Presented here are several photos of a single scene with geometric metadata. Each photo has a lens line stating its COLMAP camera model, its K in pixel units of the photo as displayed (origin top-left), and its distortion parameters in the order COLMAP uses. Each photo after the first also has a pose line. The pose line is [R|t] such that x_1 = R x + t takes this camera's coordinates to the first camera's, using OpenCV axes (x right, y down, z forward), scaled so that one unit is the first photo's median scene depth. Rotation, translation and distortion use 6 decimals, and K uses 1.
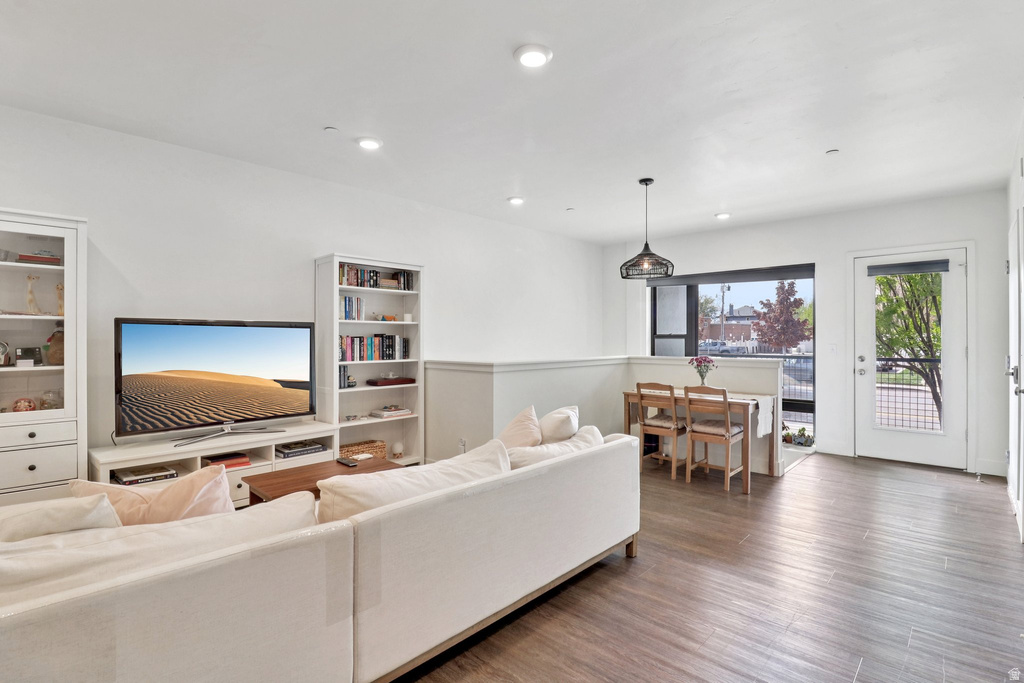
lens RADIAL K [[479.3, 0, 519.2], [0, 479.3, 340.7], [0, 0, 1]] dist [0.000173, -0.012084]
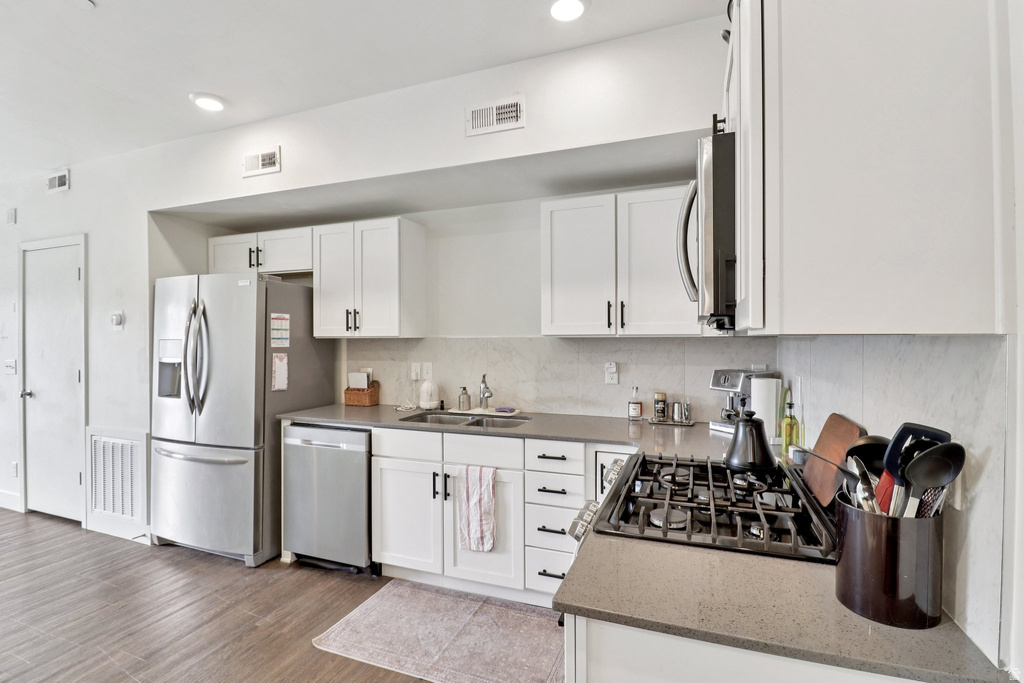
lens RADIAL K [[479.3, 0, 515.9], [0, 479.3, 338.6], [0, 0, 1]] dist [0.000173, -0.012084]
pose [[-0.387458, 0.001064, 0.921887, -0.423665], [0.005879, 0.999982, 0.001316, -0.024809], [-0.921869, 0.005930, -0.387457, 0.174690]]
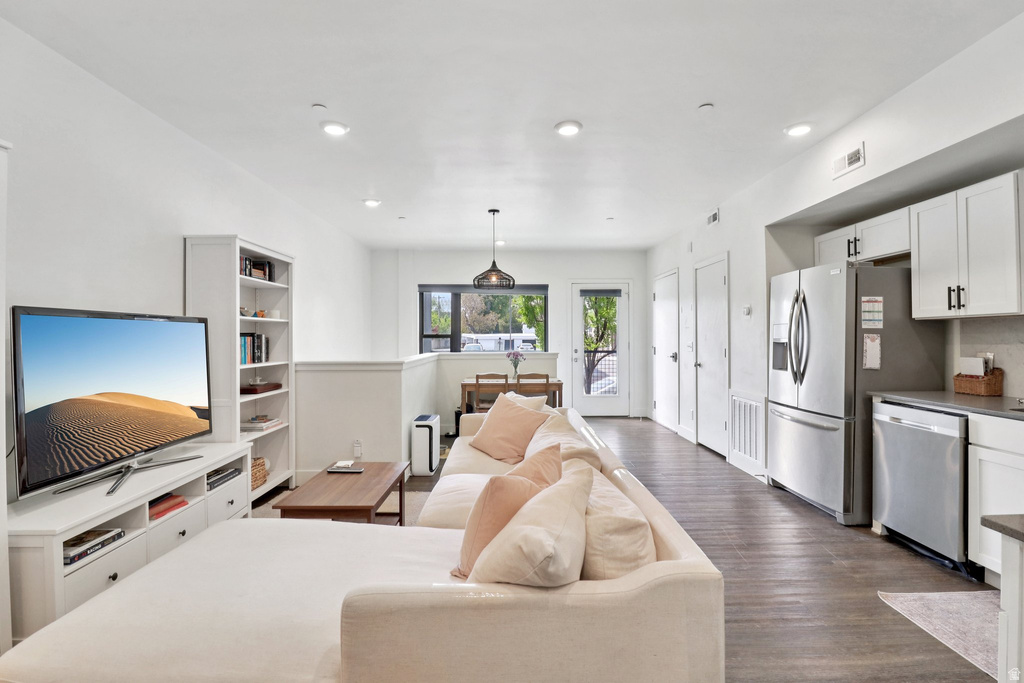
lens RADIAL K [[479.3, 0, 506.3], [0, 479.3, 334.7], [0, 0, 1]] dist [0.000173, -0.012084]
pose [[0.725235, 0.003040, 0.688494, -0.561538], [0.005601, 0.999931, -0.010314, 0.000812], [-0.688478, 0.011337, 0.725168, 0.075602]]
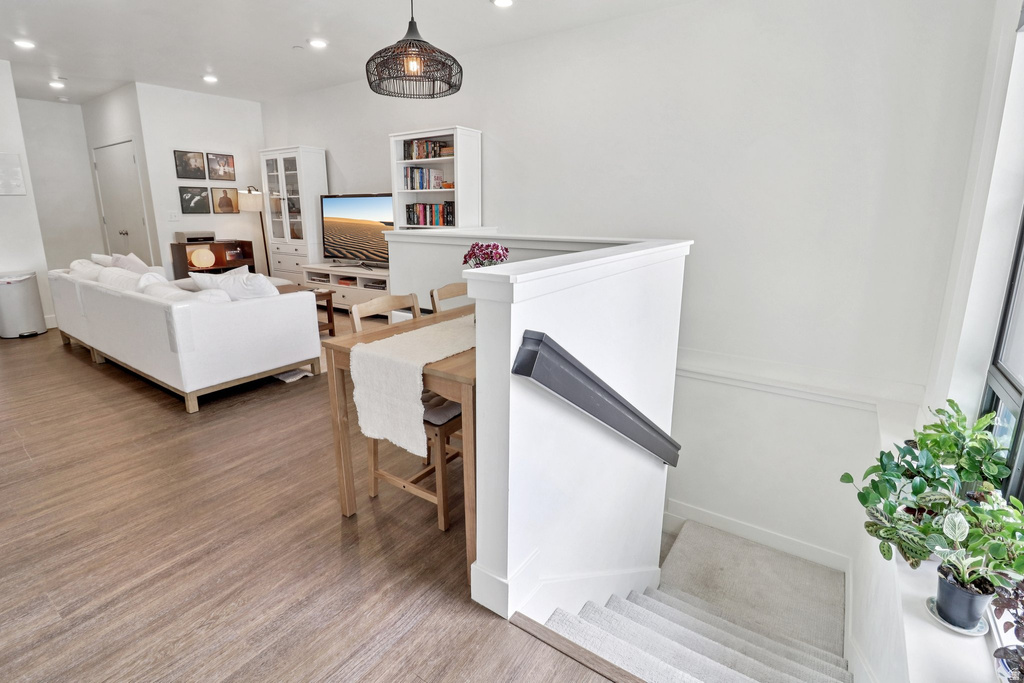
lens RADIAL K [[479.3, 0, 504.5], [0, 479.3, 317.4], [0, 0, 1]] dist [0.000173, -0.012084]
pose [[0.154040, 0.219575, -0.963358, 0.856159], [-0.004763, 0.975148, 0.221501, 0.001256], [0.988053, -0.029532, 0.151257, 0.992408]]
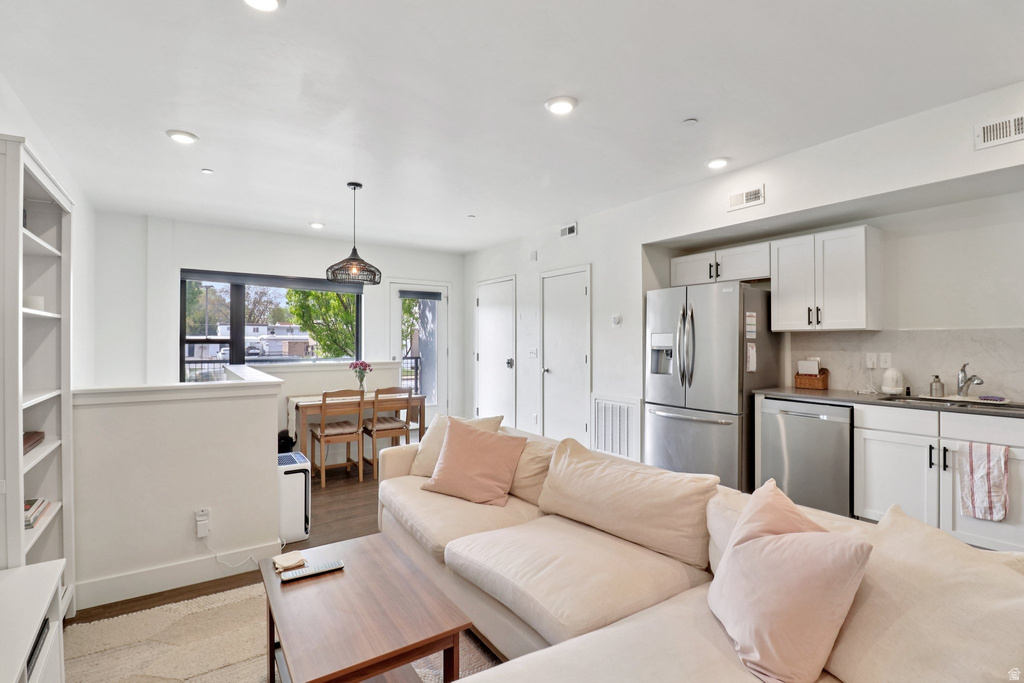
lens RADIAL K [[479.3, 0, 510.1], [0, 479.3, 337.5], [0, 0, 1]] dist [0.000173, -0.012084]
pose [[0.211579, 0.008301, 0.977326, -0.621707], [0.004265, 0.999947, -0.009417, -0.008392], [-0.977352, 0.006161, 0.211532, 0.474067]]
